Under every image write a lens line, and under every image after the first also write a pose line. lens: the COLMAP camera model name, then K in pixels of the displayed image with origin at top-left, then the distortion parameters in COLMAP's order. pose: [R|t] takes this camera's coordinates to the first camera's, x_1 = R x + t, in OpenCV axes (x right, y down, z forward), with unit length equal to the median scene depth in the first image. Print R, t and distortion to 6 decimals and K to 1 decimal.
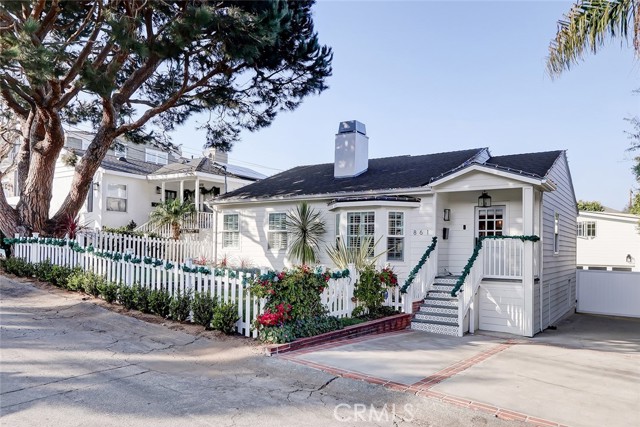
lens RADIAL K [[447.0, 0, 300.8], [0, 447.0, 222.9], [0, 0, 1]] dist [-0.024519, -0.000215]
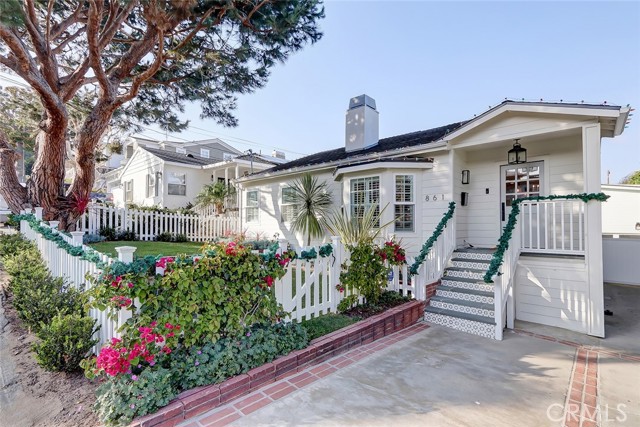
lens RADIAL K [[293.8, 0, 320.0], [0, 293.8, 213.5], [0, 0, 1]] dist [0.000370, 0.000052]
pose [[0.995135, -0.021278, -0.096194, 0.106207], [0.023119, 0.999570, 0.018064, 0.036333], [0.095768, -0.020200, 0.995199, 0.425239]]
